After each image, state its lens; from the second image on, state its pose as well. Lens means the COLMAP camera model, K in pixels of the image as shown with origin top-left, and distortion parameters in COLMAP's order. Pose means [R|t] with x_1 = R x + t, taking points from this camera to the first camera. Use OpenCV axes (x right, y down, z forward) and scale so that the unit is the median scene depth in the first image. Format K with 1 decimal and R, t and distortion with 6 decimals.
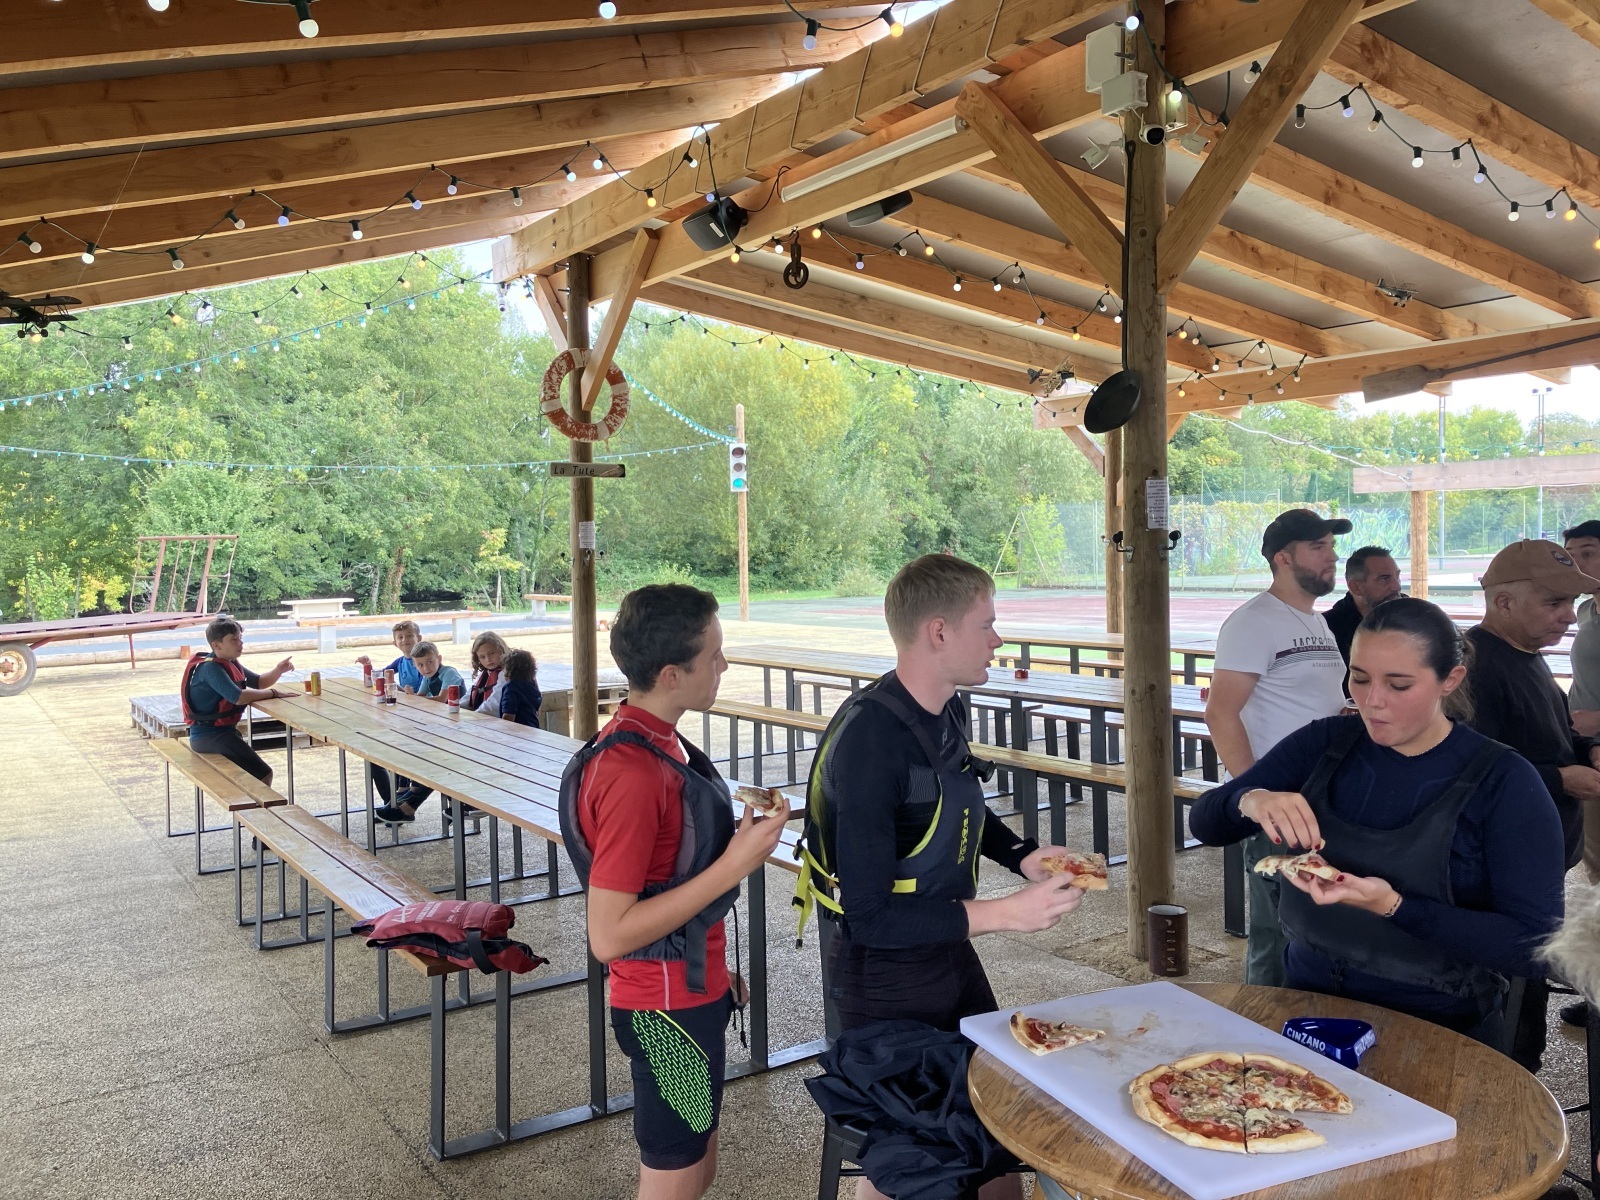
lens RADIAL K [[1360.3, 0, 800.0], [0, 1360.3, 600.0], [0, 0, 1]] dist [0.002733, 0.023670]
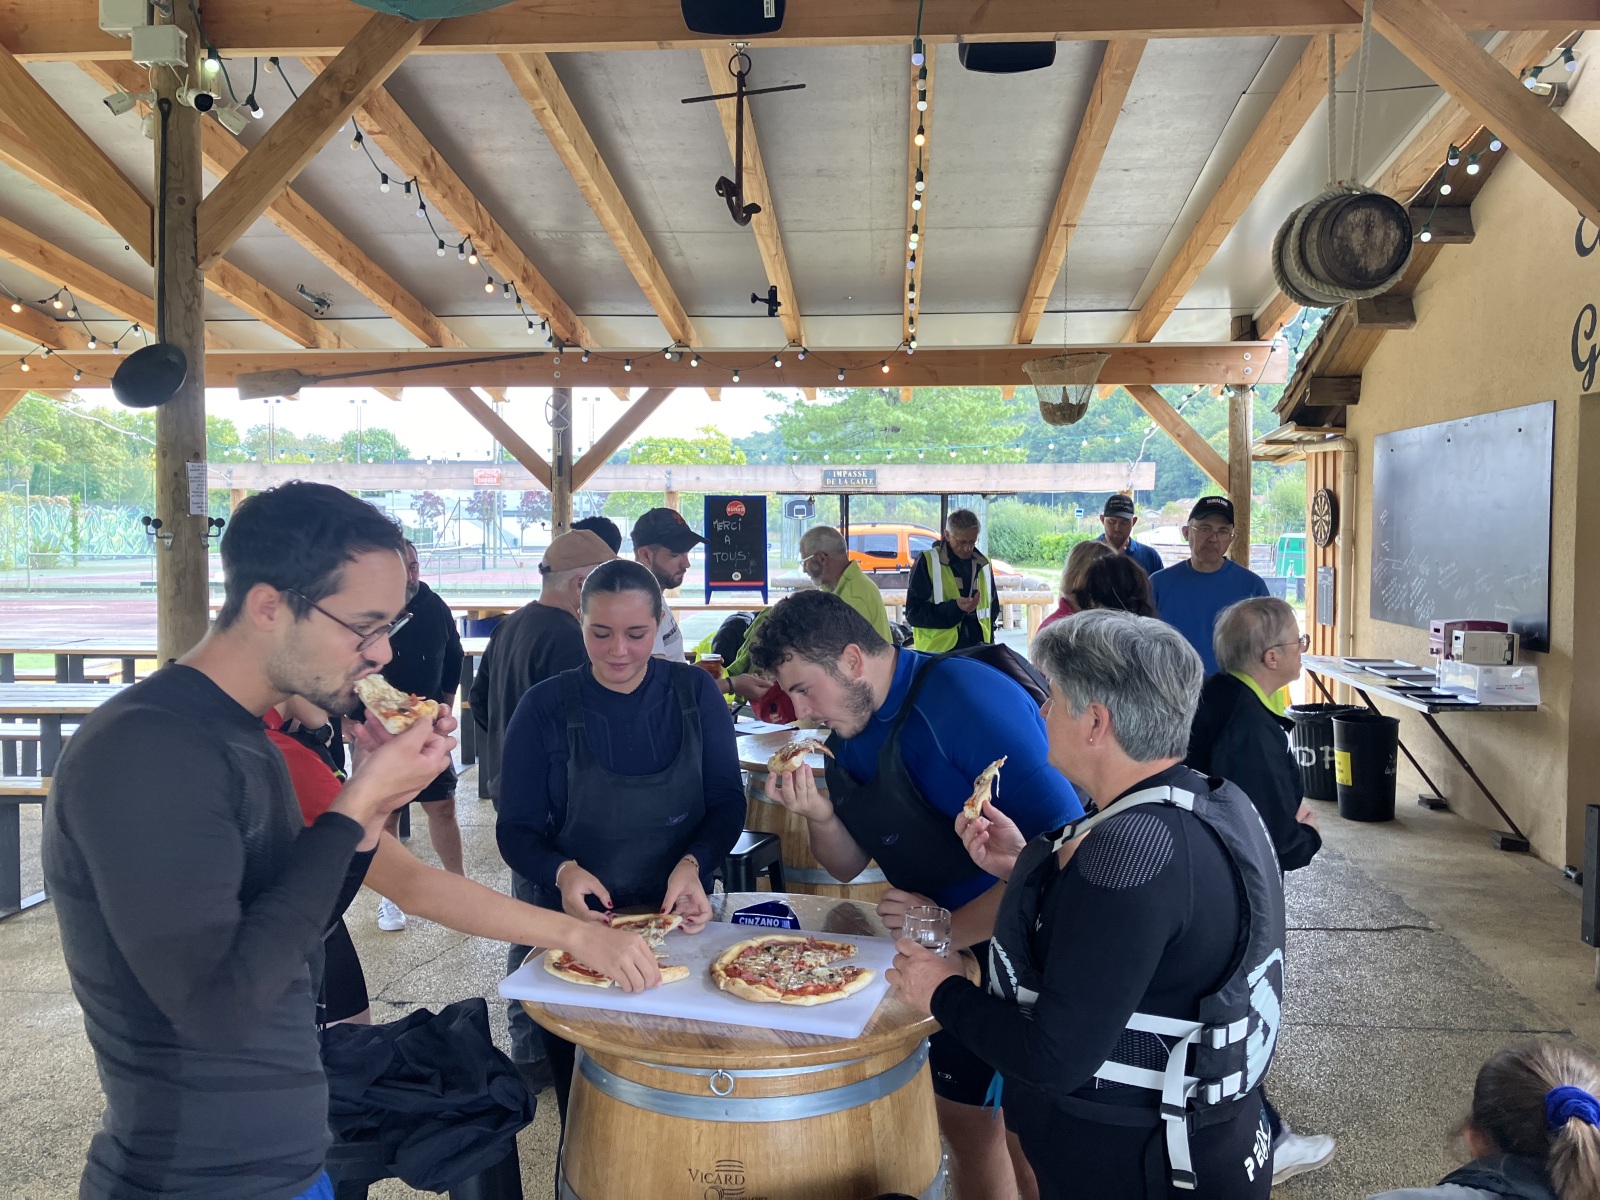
lens RADIAL K [[1360.3, 0, 800.0], [0, 1360.3, 600.0], [0, 0, 1]] dist [0.002733, 0.023670]
pose [[0.594238, -0.018301, 0.804081, -0.224684], [0.019616, 0.999773, 0.008258, 0.006711], [-0.804050, 0.010866, 0.594463, 0.084496]]
